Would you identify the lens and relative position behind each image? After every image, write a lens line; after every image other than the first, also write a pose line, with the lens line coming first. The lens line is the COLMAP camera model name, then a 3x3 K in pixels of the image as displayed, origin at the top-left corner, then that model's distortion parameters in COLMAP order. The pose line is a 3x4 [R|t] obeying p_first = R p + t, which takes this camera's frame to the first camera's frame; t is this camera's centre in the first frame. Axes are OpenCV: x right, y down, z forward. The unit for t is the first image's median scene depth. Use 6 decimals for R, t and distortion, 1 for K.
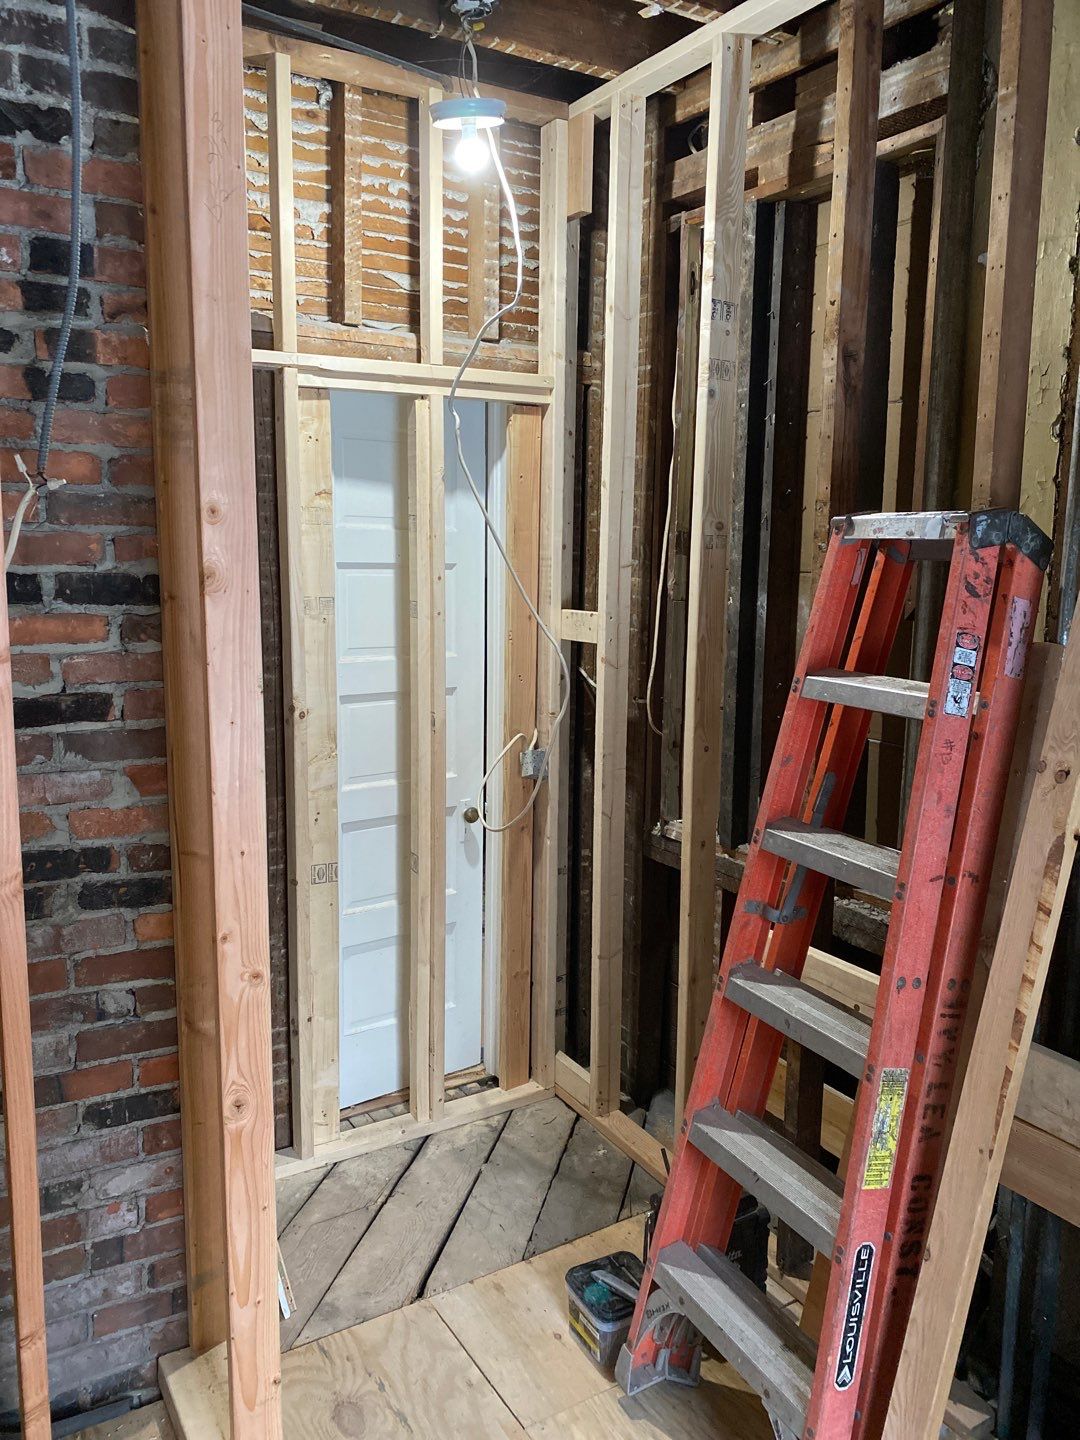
lens RADIAL K [[1097.4, 0, 542.0], [0, 1097.4, 716.7], [0, 0, 1]] dist [0.020668, -0.041068]
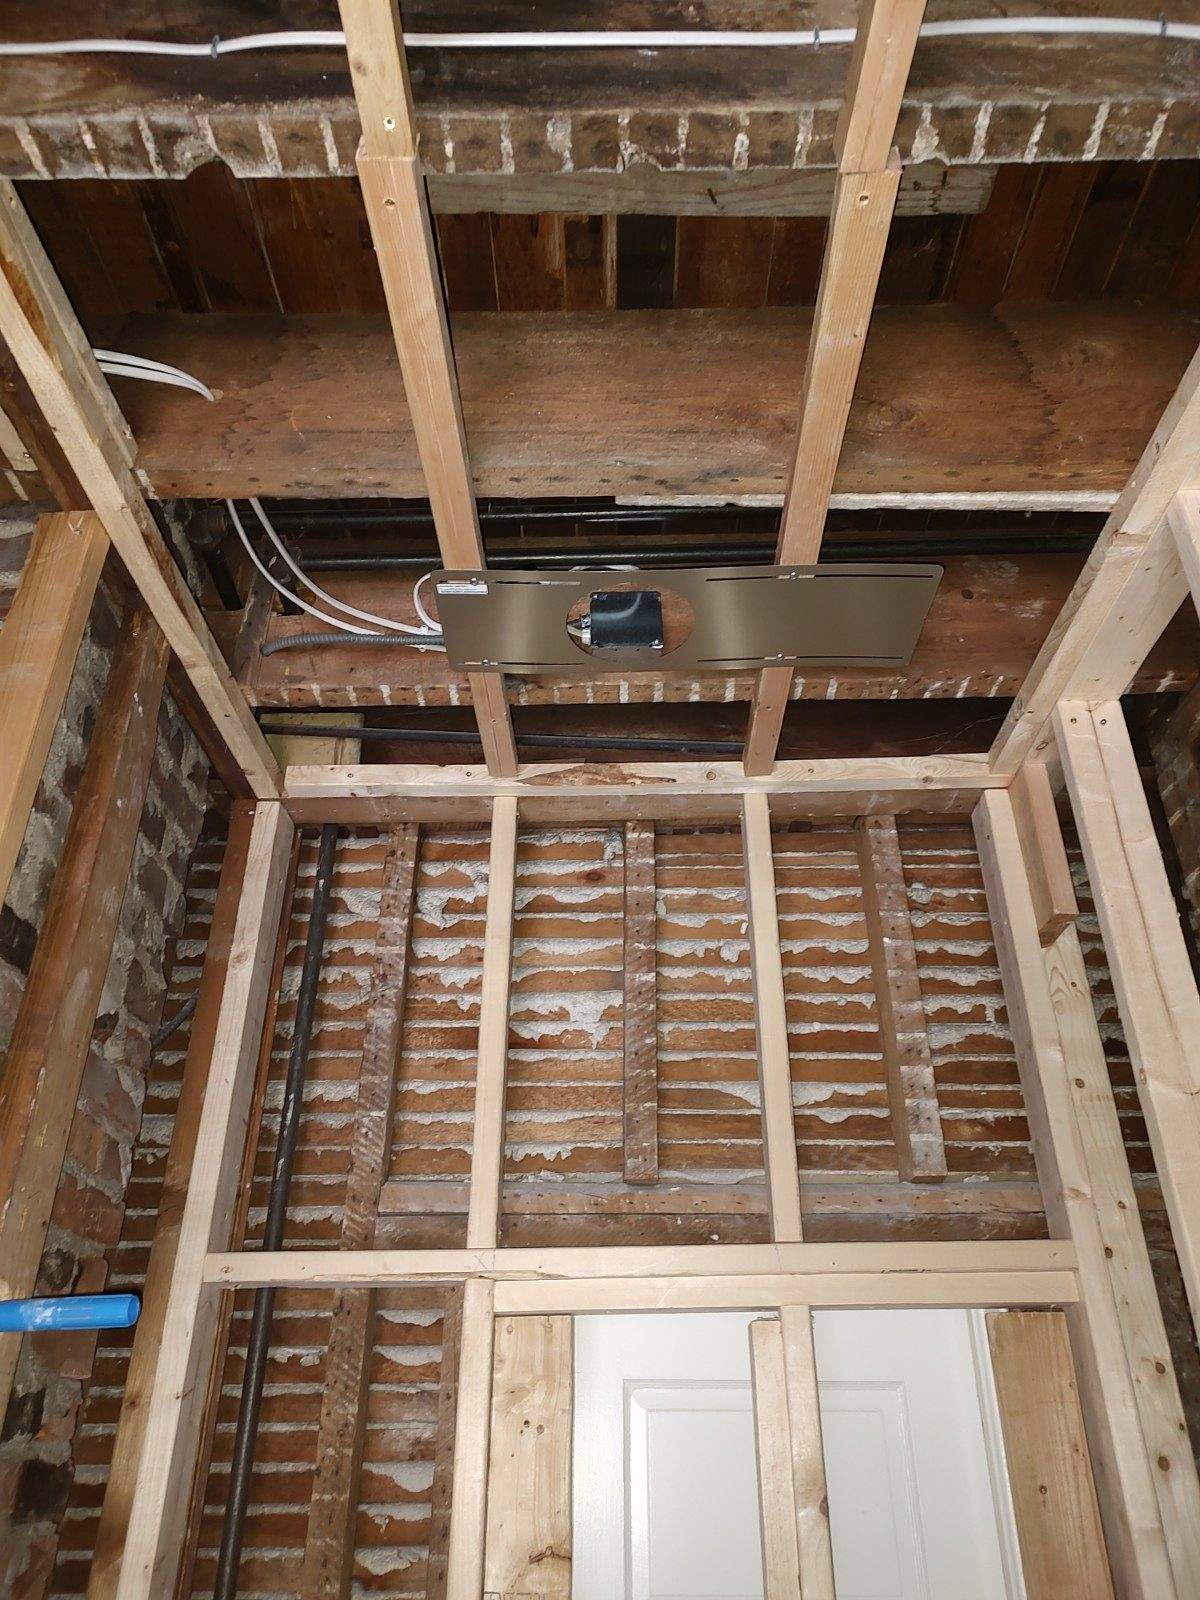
lens RADIAL K [[1129.2, 0, 610.9], [0, 1129.2, 802.0], [0, 0, 1]] dist [0.011226, -0.007442]
pose [[0.851045, -0.273303, -0.448362, 0.123755], [-0.070947, 0.786191, -0.613897, -0.170266], [0.520278, 0.554264, 0.649694, 0.558461]]
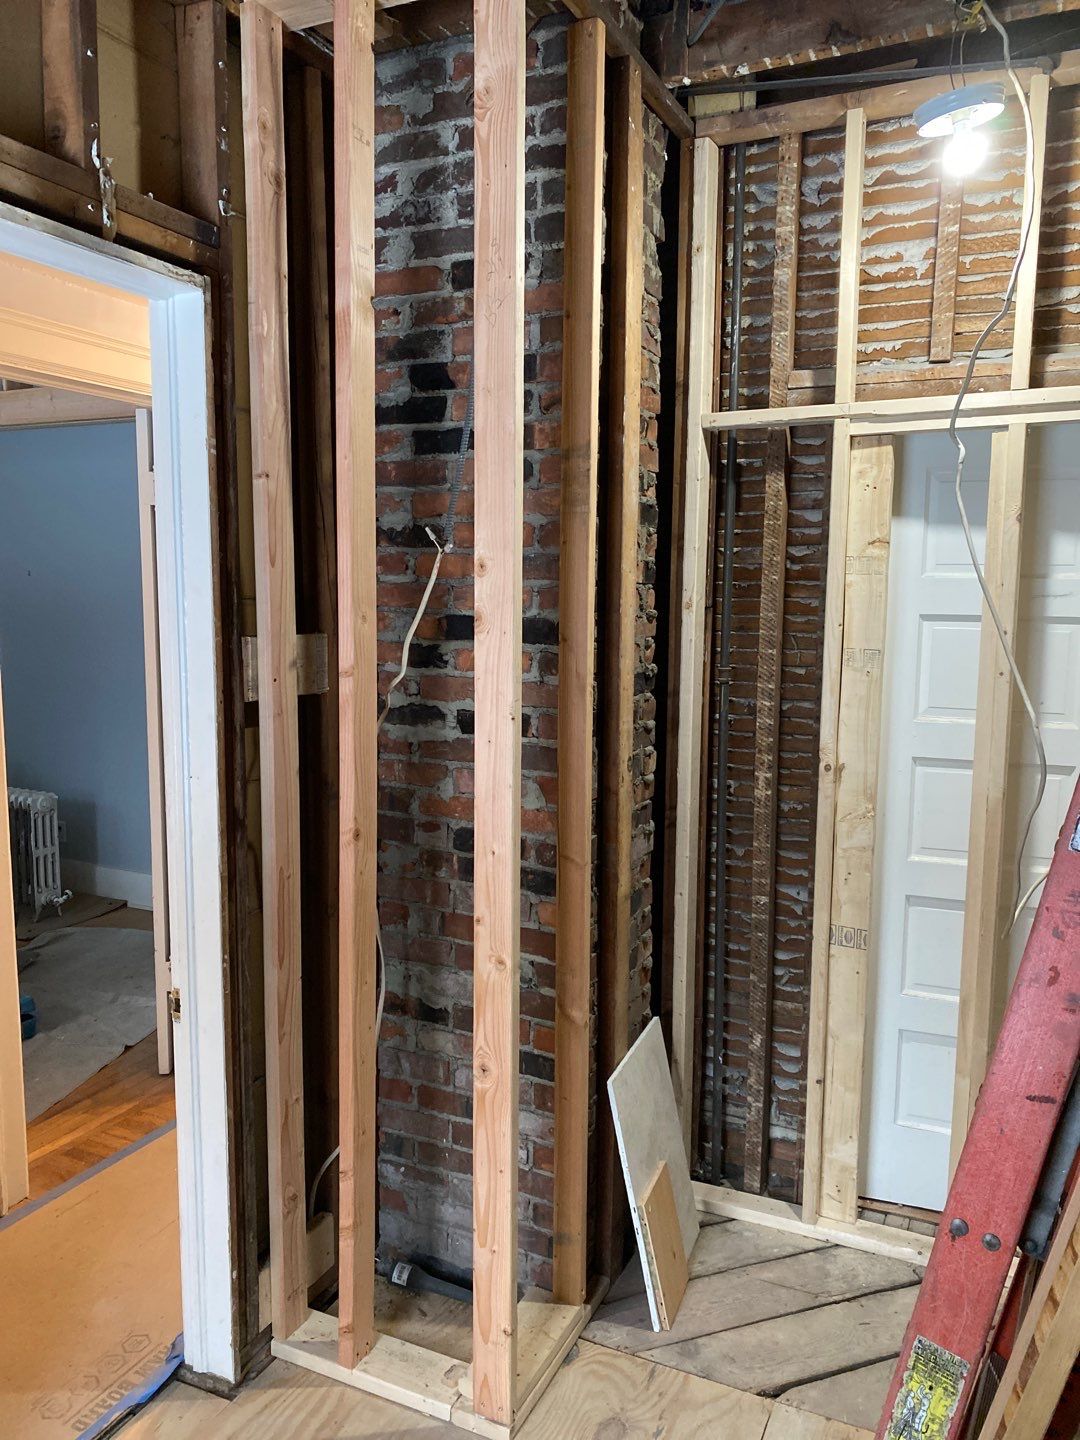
lens RADIAL K [[1097.4, 0, 532.5], [0, 1097.4, 719.0], [0, 0, 1]] dist [0.020668, -0.041068]
pose [[0.548049, 0.094245, -0.831120, 0.468025], [-0.133954, 0.990697, 0.024010, -0.034301], [0.825651, 0.098173, 0.555575, 0.241913]]
